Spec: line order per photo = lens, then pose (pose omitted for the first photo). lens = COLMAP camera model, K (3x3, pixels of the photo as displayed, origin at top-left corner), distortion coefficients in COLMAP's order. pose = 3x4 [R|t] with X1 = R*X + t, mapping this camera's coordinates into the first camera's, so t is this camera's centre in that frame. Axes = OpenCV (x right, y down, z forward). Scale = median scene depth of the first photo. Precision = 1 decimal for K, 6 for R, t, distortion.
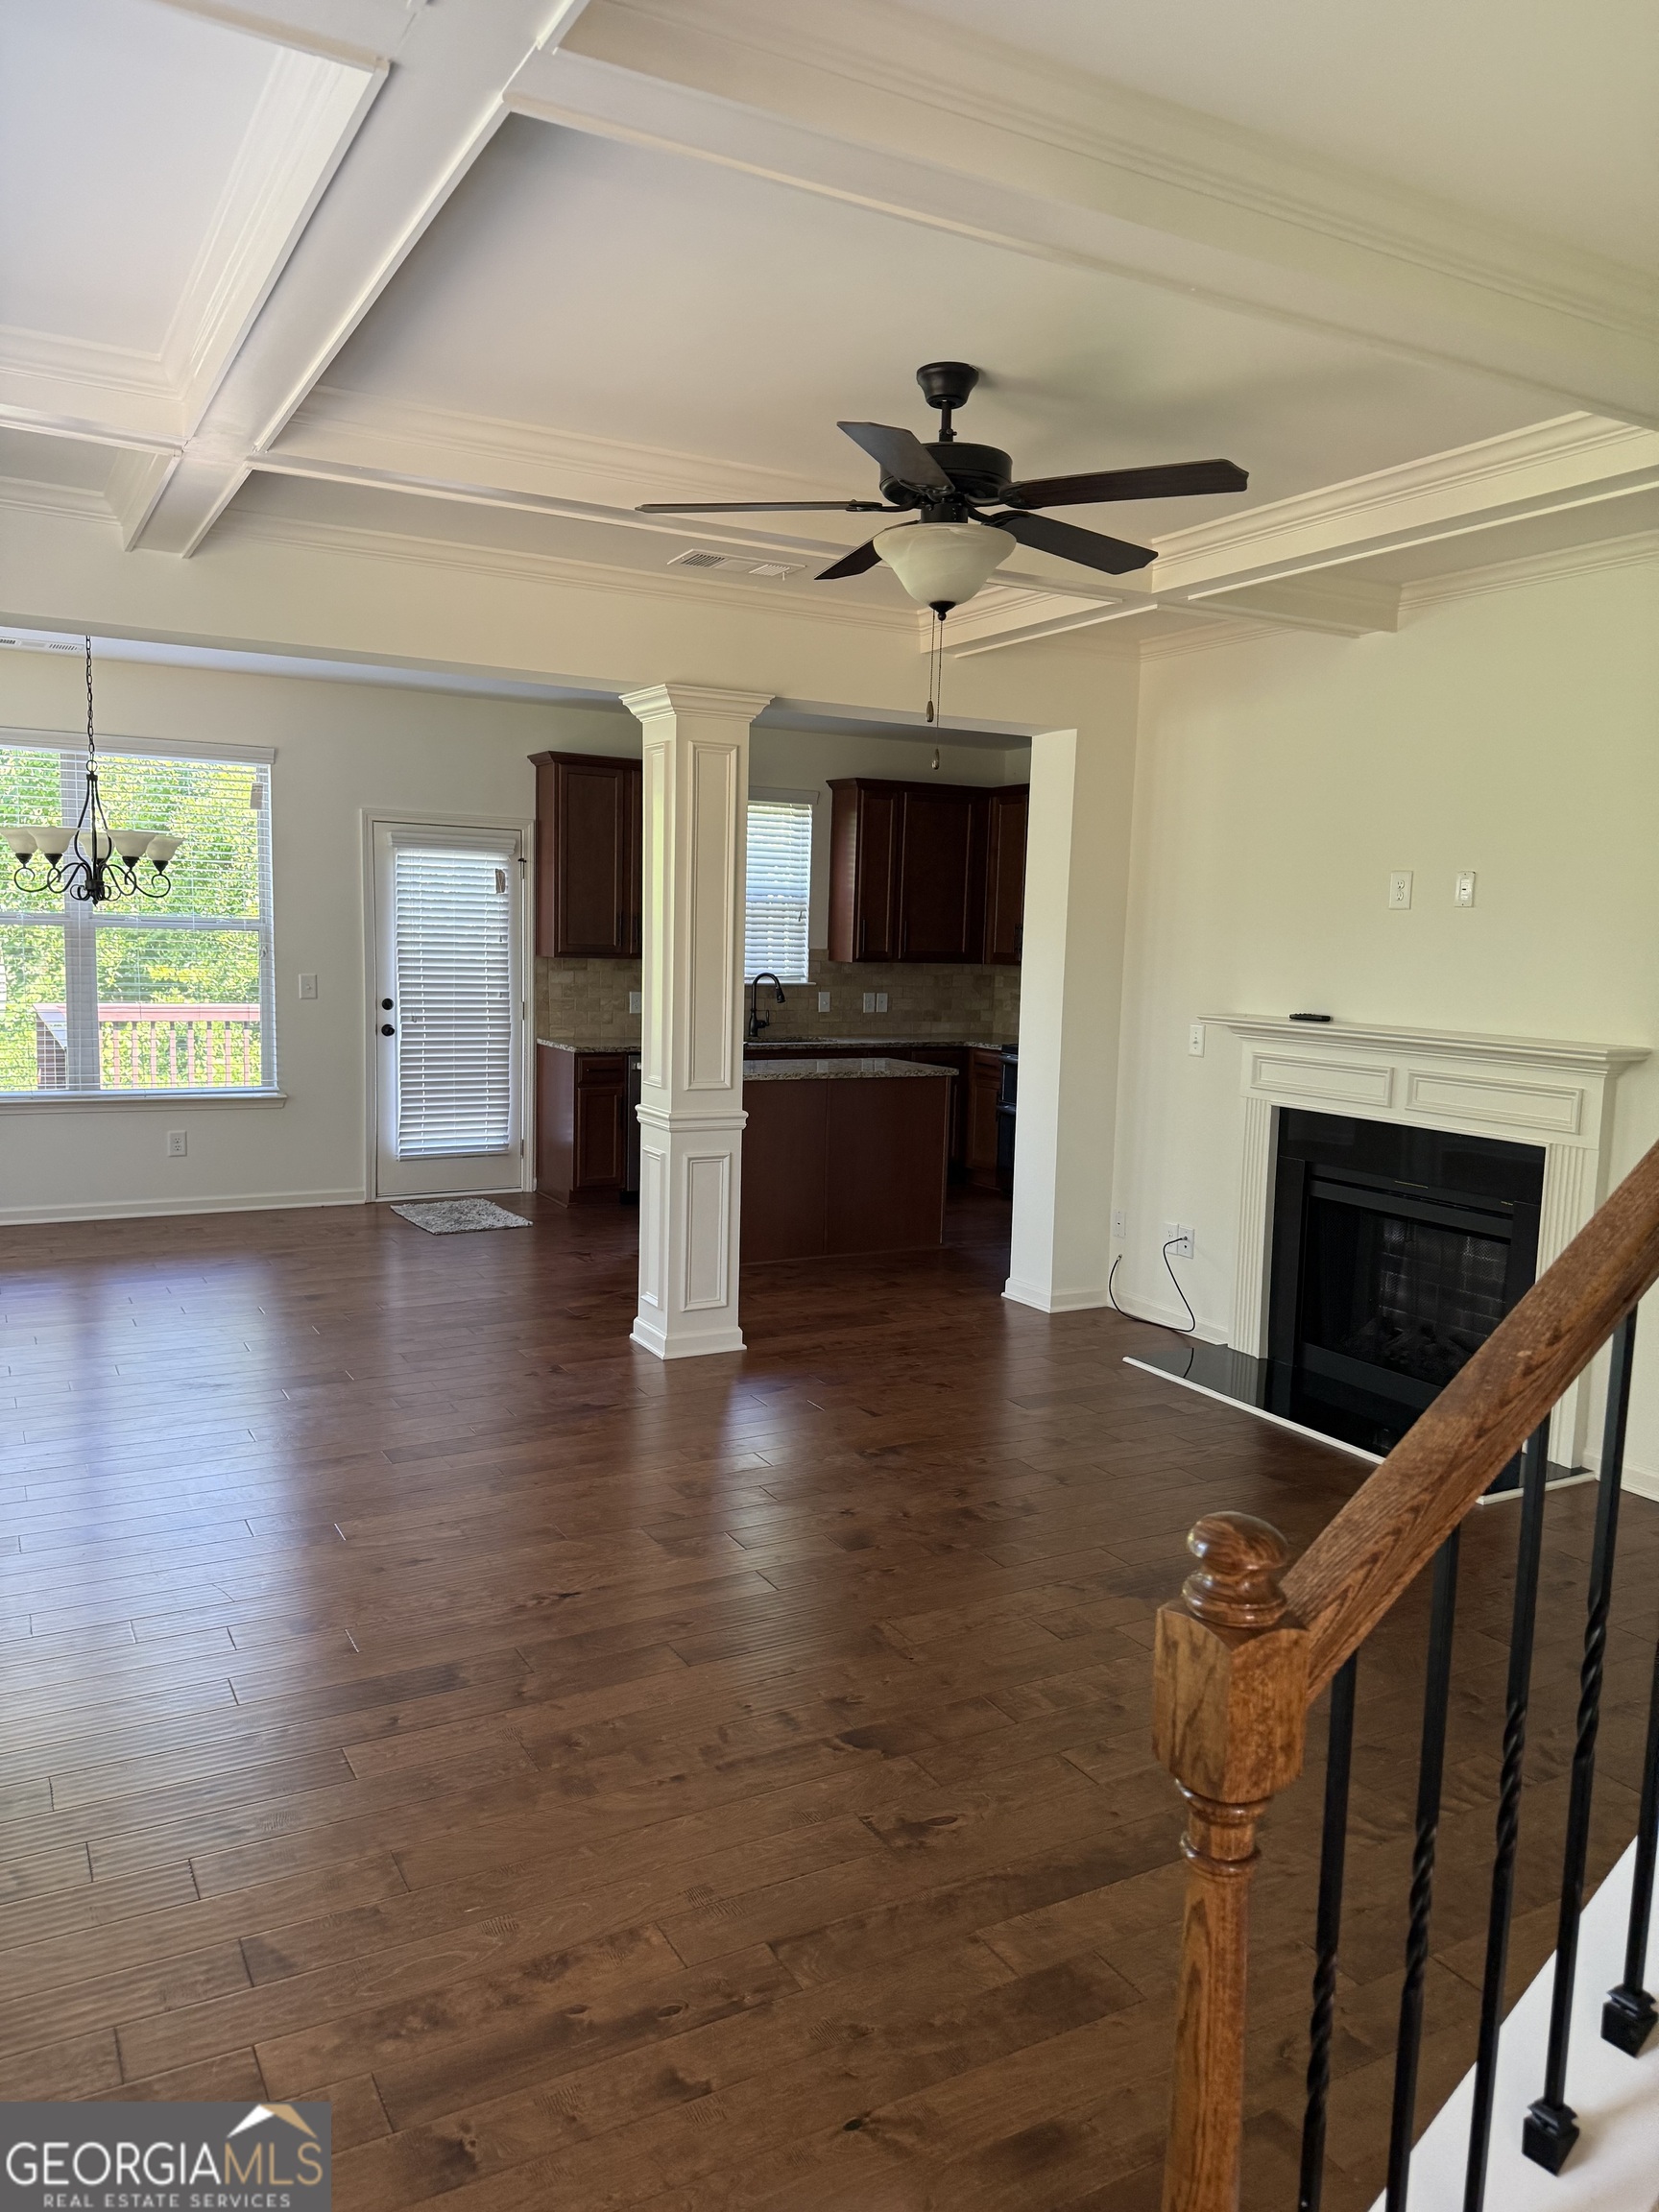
lens RADIAL K [[1570.9, 0, 829.5], [0, 1570.9, 1106.0], [0, 0, 1]] dist [0.241634, -0.480122]
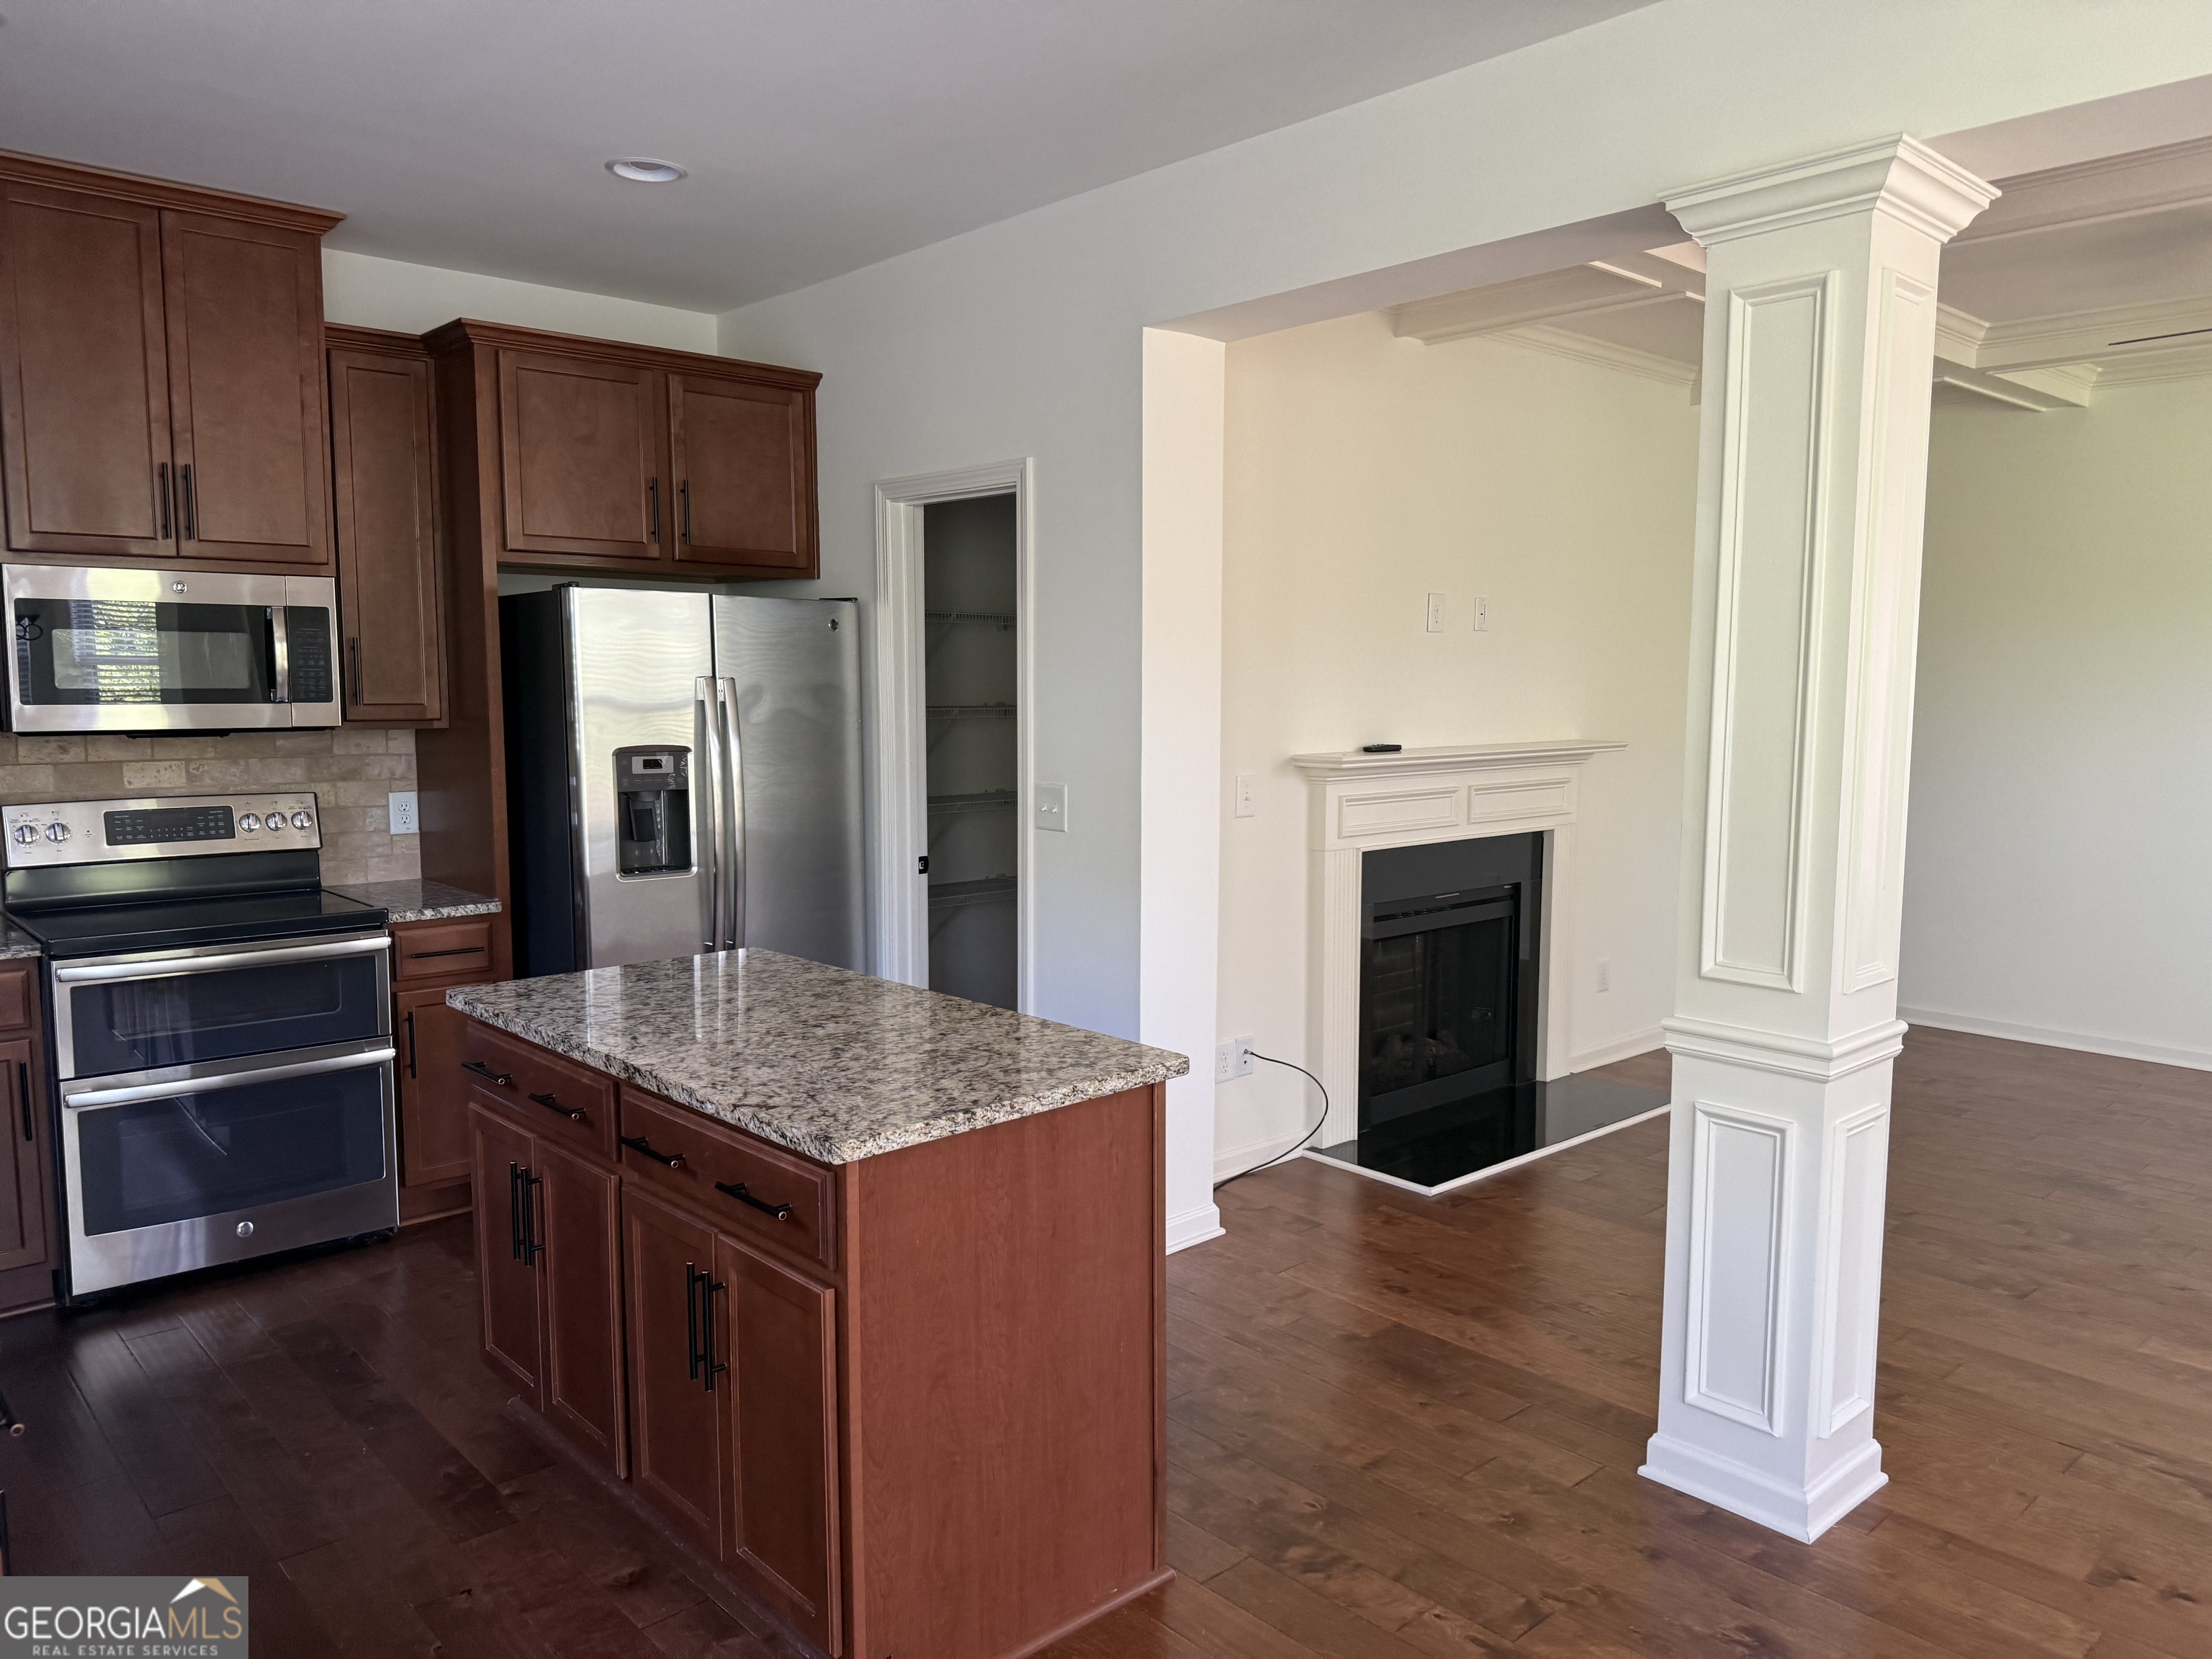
lens RADIAL K [[1531.0, 0, 1124.0], [0, 1531.0, 839.3], [0, 0, 1]] dist [0.098358, -0.126606]
pose [[-0.230791, -0.130272, 0.964243, -0.497525], [0.102110, 0.982282, 0.157149, -0.150616], [-0.967631, 0.134727, -0.213400, 1.277950]]
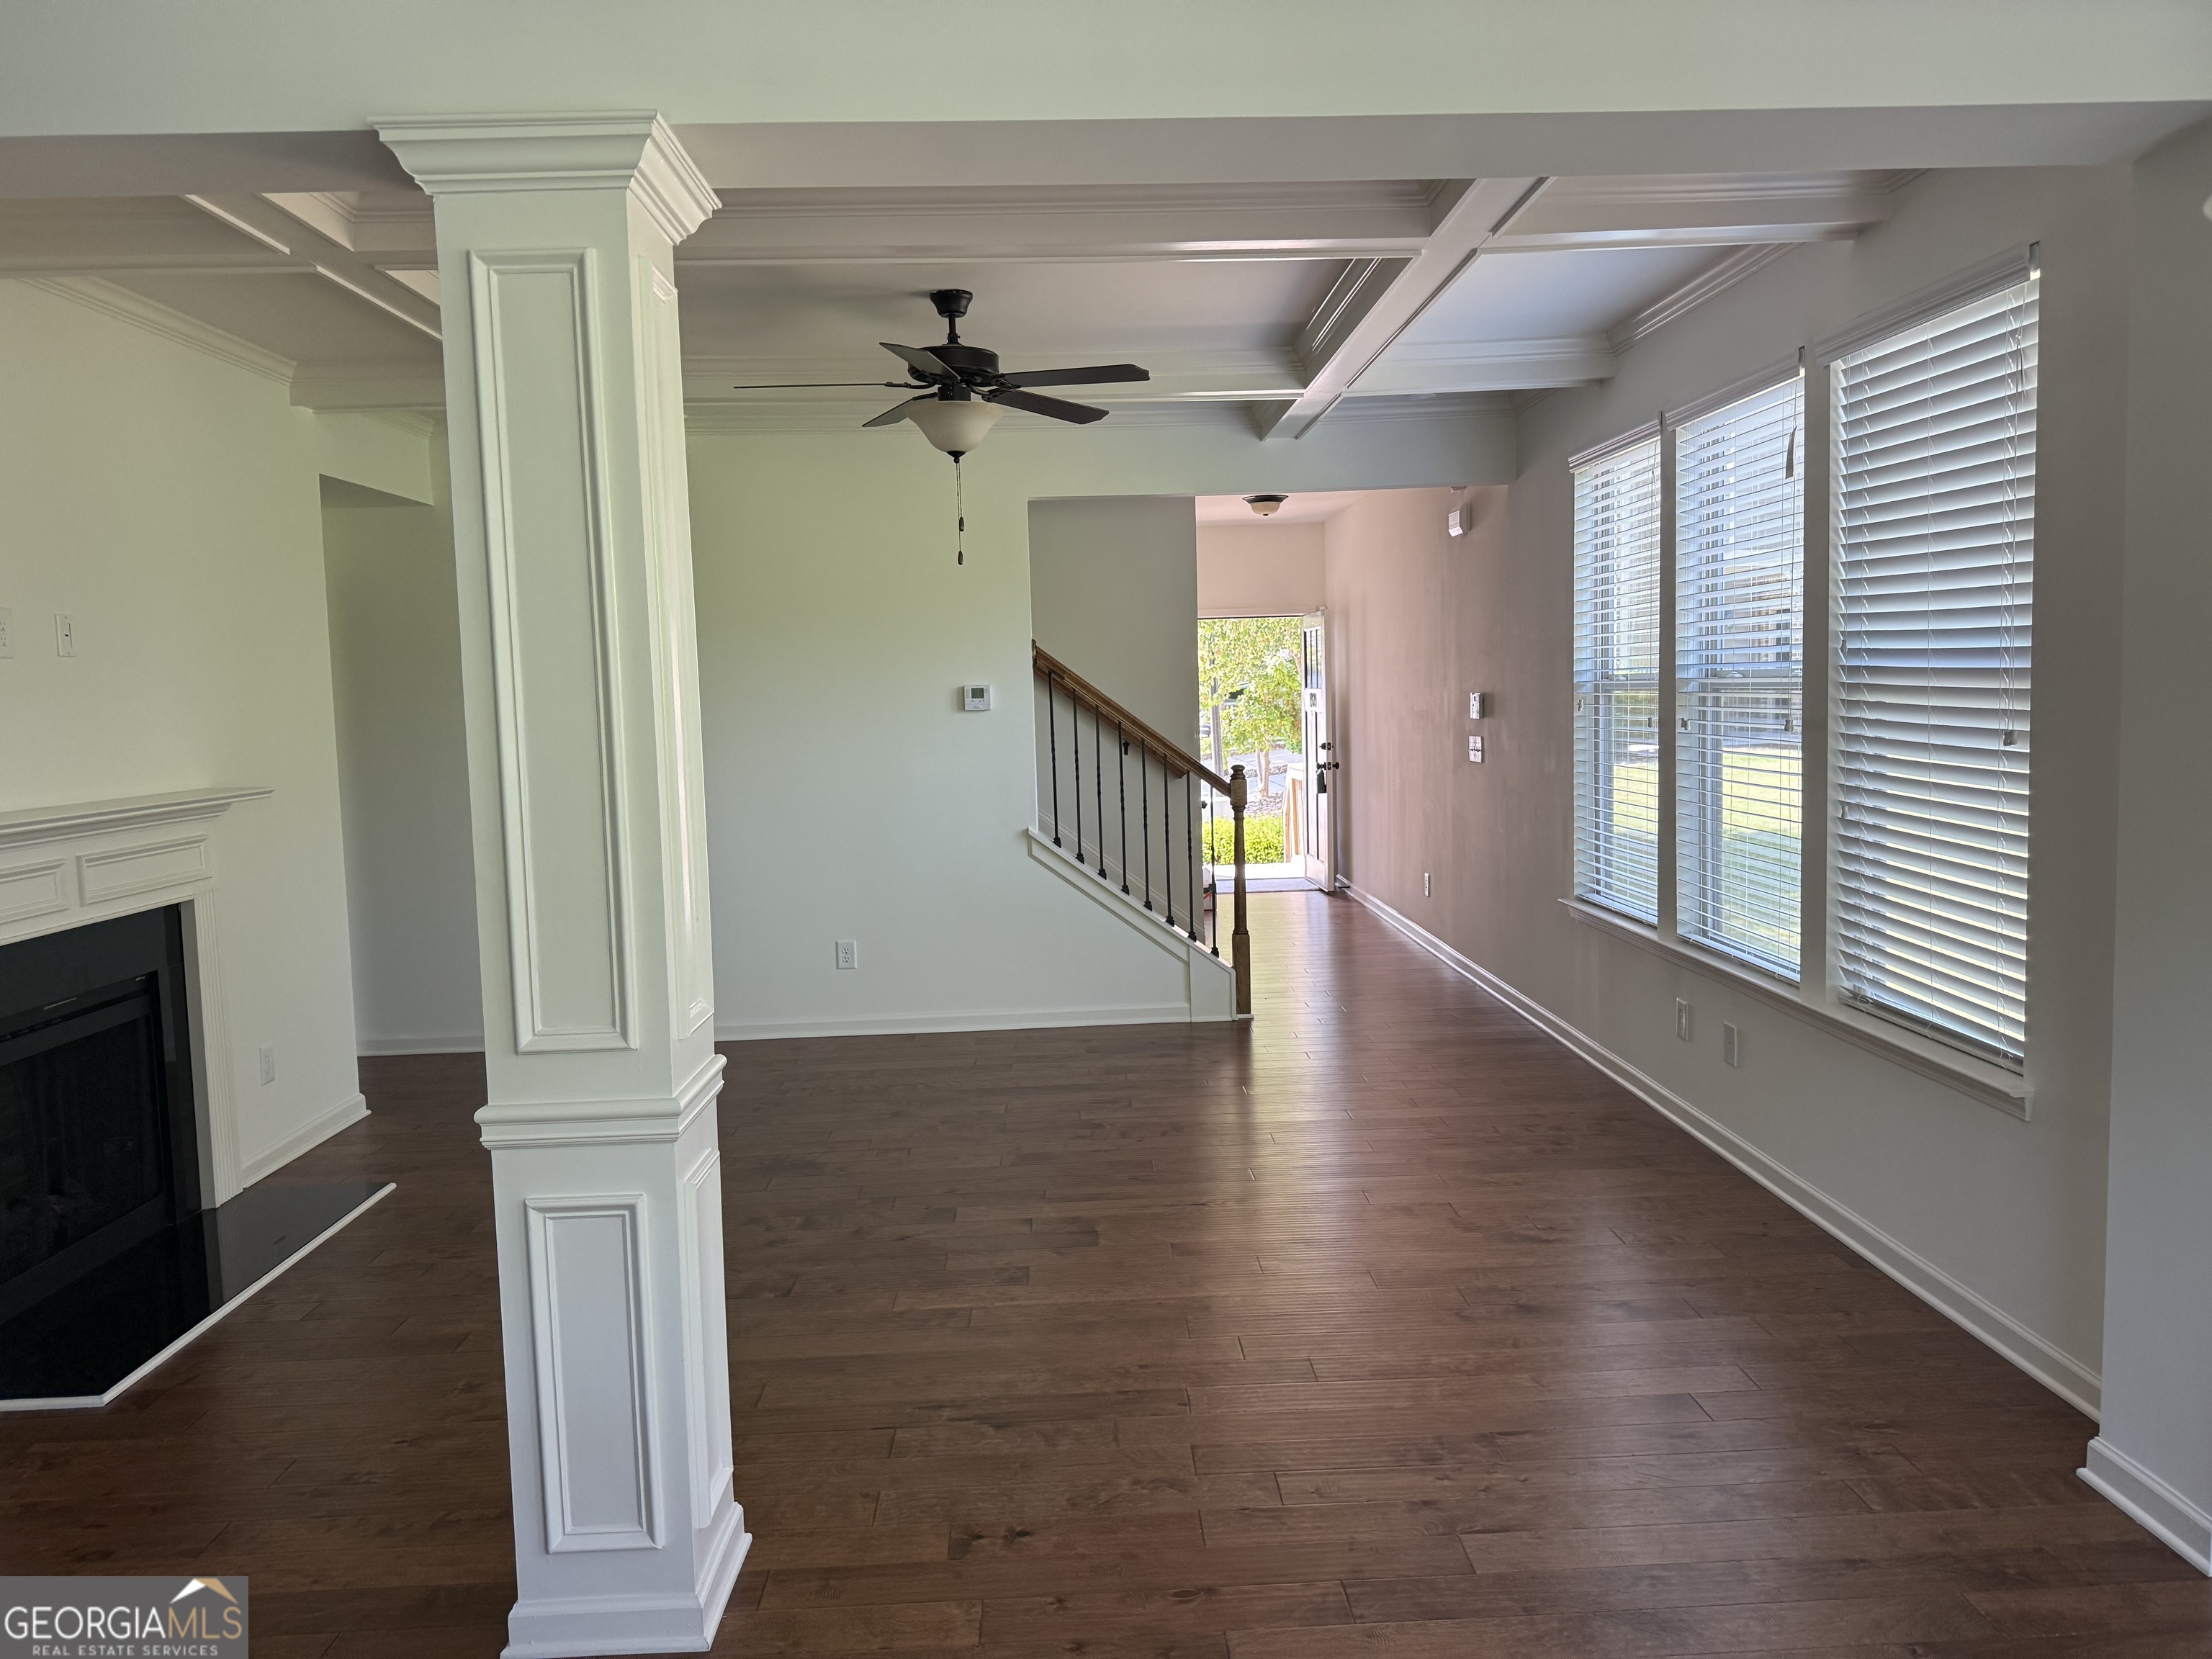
lens RADIAL K [[1559.3, 0, 1104.3], [0, 1559.3, 819.3], [0, 0, 1]] dist [0.093313, -0.136406]
pose [[-0.887966, -0.039381, 0.458219, -0.407935], [0.058918, 0.978377, 0.198260, -0.149027], [-0.456119, 0.203046, -0.866446, 1.286160]]
